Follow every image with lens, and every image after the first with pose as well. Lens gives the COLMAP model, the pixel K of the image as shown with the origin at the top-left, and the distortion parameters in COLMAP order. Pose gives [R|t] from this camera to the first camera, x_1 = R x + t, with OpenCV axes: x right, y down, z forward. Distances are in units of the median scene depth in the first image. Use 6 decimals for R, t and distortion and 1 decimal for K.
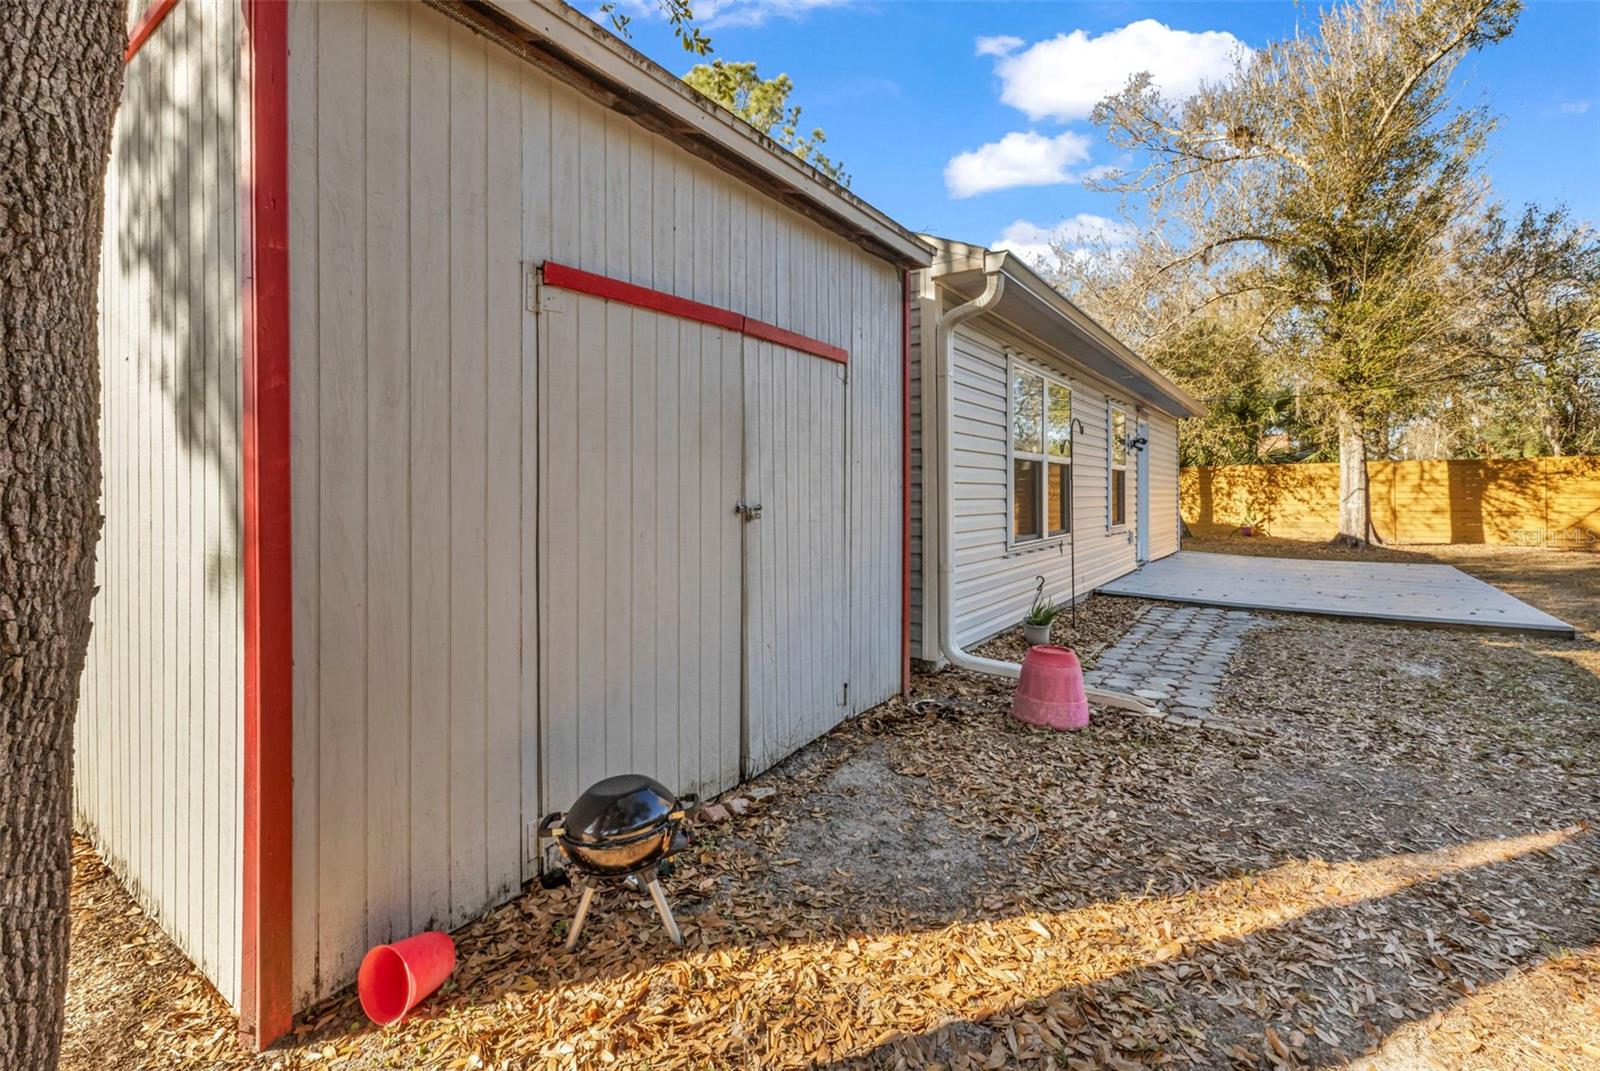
lens RADIAL K [[695.6, 0, 800.5], [0, 695.6, 487.6], [0, 0, 1]] dist [0.004720, -0.002550]
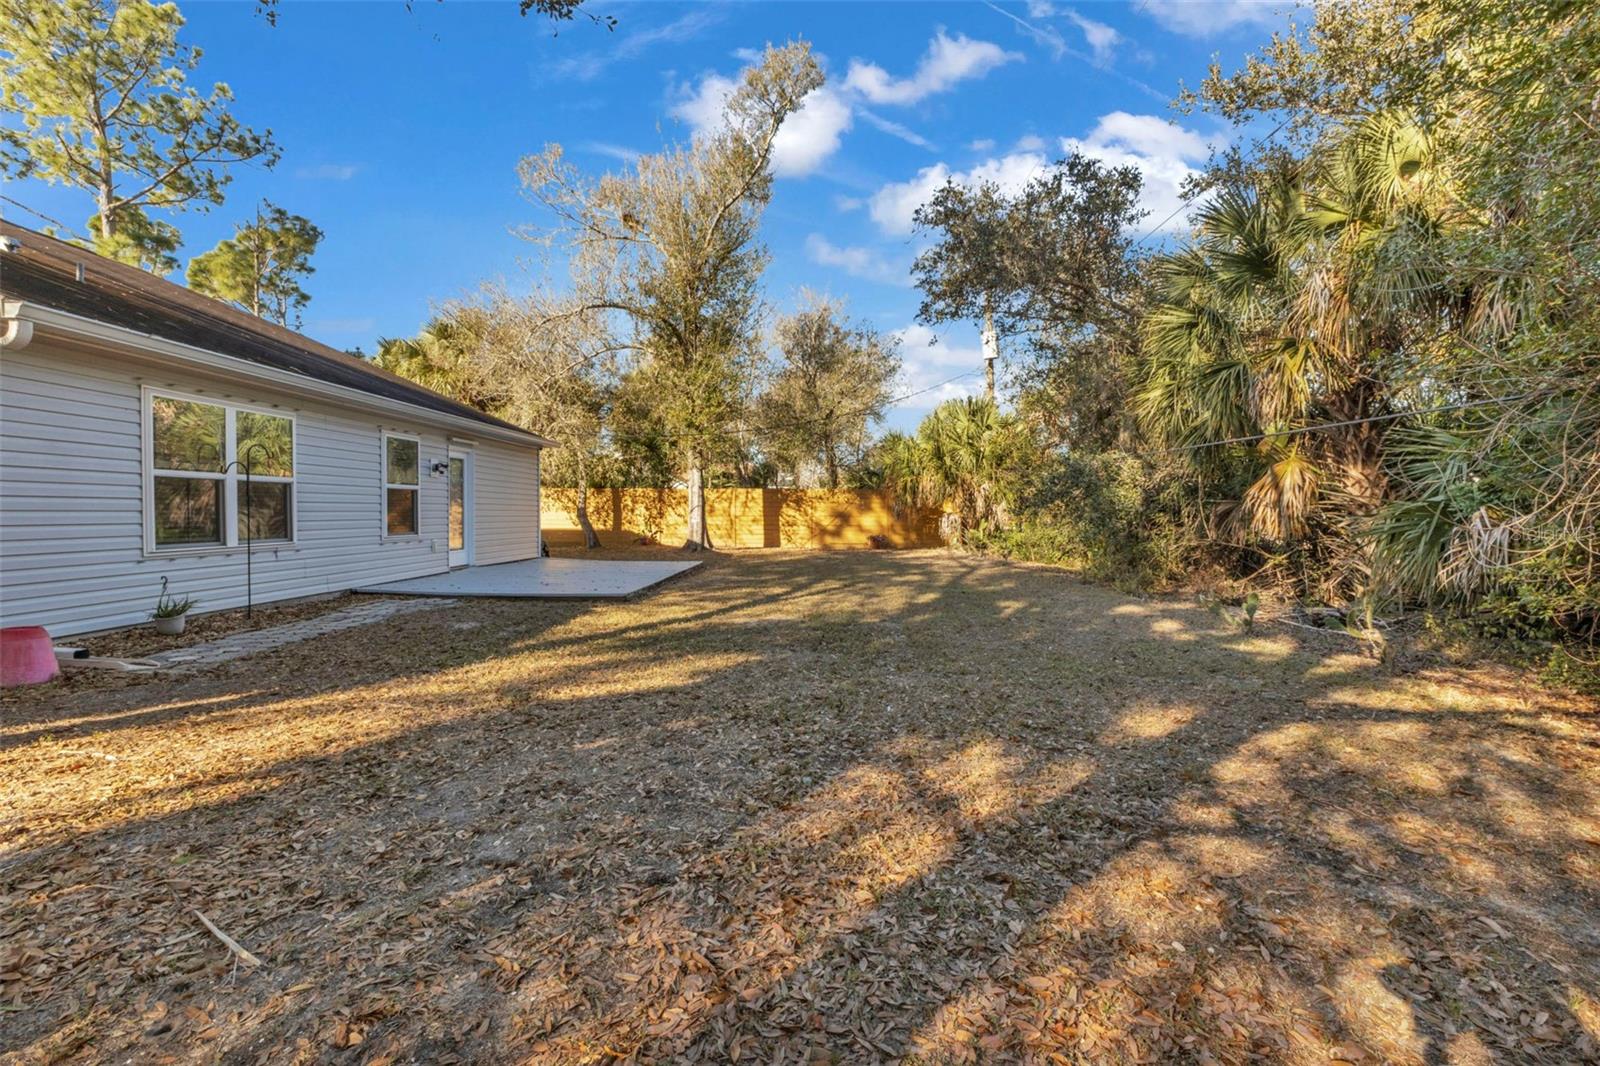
lens RADIAL K [[695.6, 0, 807.1], [0, 695.6, 539.5], [0, 0, 1]] dist [0.004720, -0.002550]
pose [[0.814027, -0.016624, 0.580589, 0.180053], [-0.013985, 0.998740, 0.048204, -0.002720], [-0.580659, -0.047359, 0.812768, -0.201183]]
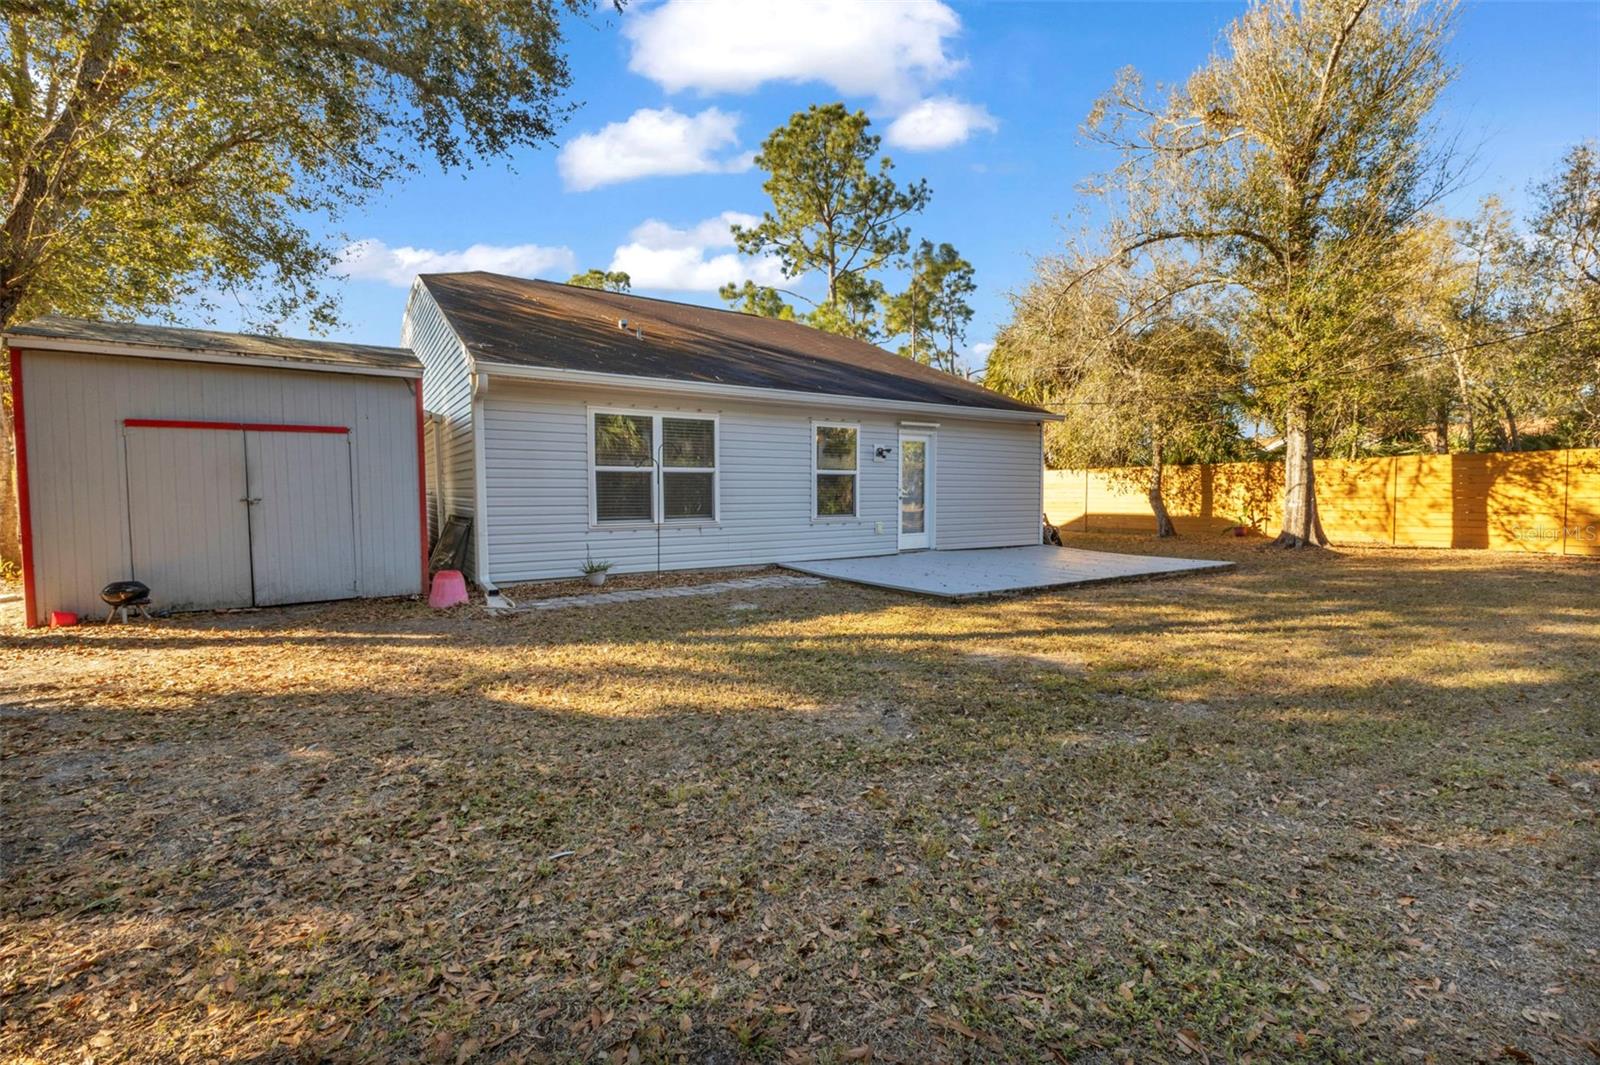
lens RADIAL K [[695.6, 0, 799.4], [0, 695.6, 527.6], [0, 0, 1]] dist [0.004720, -0.002550]
pose [[0.939580, 0.012861, -0.342089, 0.453901], [0.007227, 0.998326, 0.057383, 0.000031], [0.342254, -0.056389, 0.937914, -0.117626]]
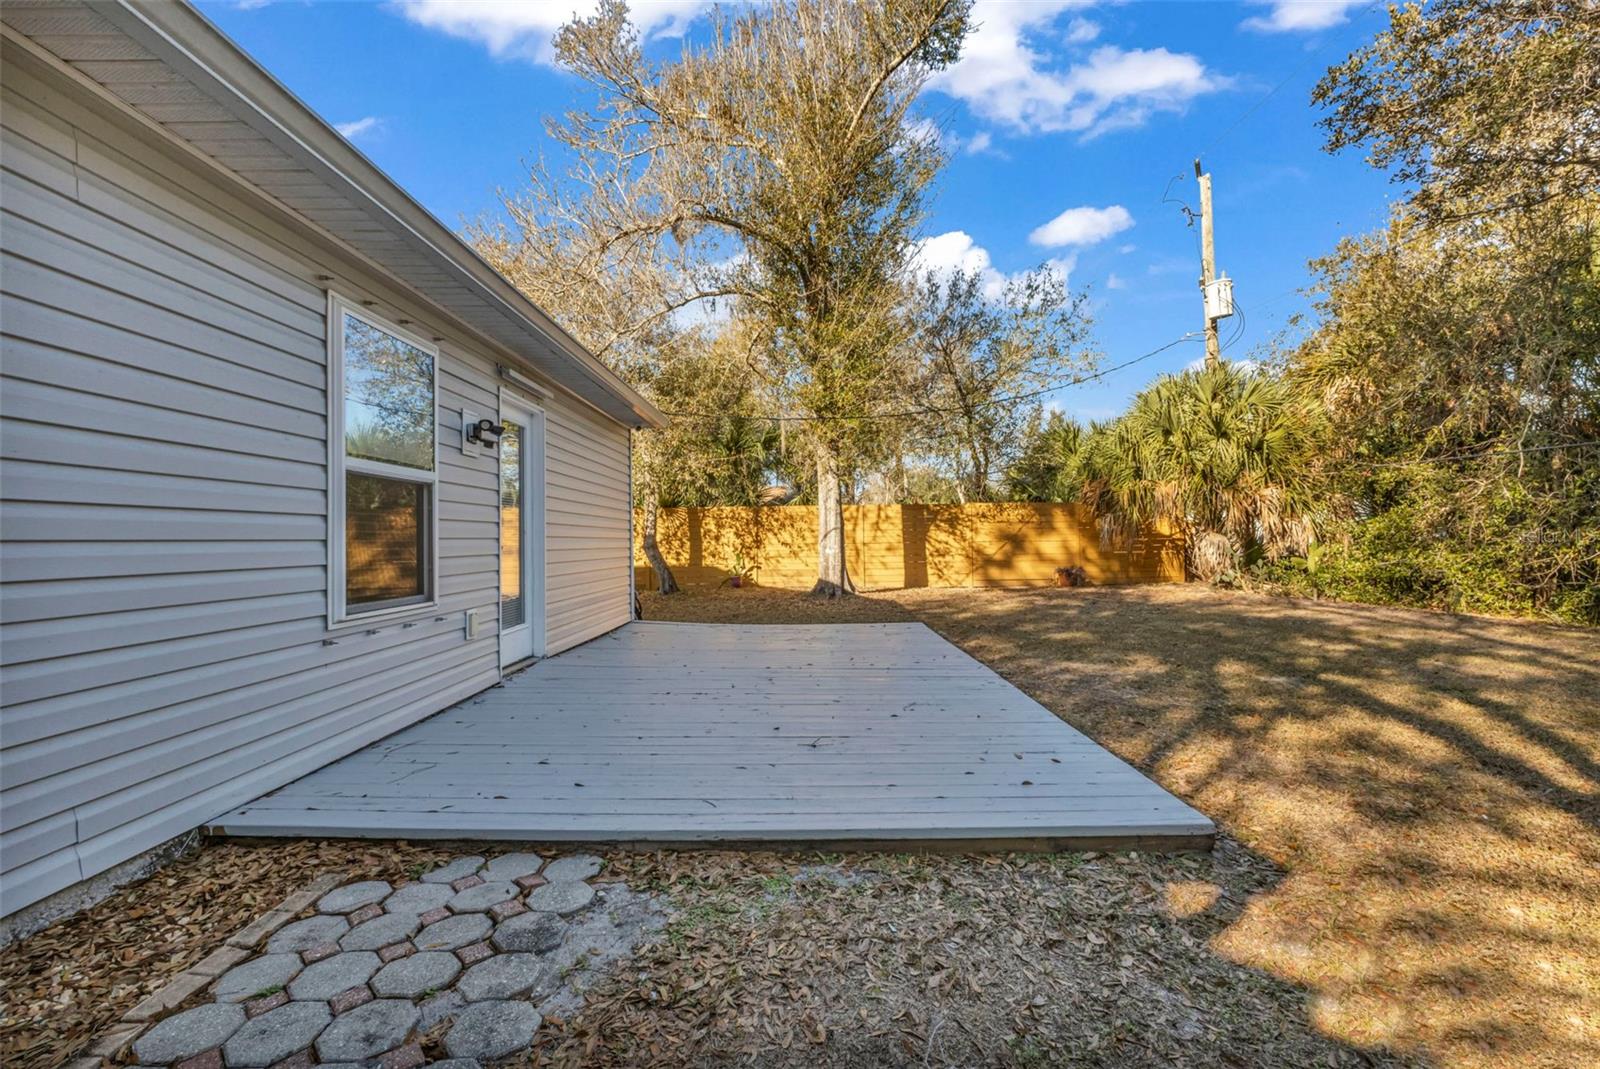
lens RADIAL K [[695.6, 0, 787.6], [0, 695.6, 526.8], [0, 0, 1]] dist [0.004720, -0.002550]
pose [[0.820144, -0.000393, 0.572157, 0.226698], [0.007022, 0.999931, -0.009379, 0.005466], [-0.572114, 0.011710, 0.820091, 0.284731]]
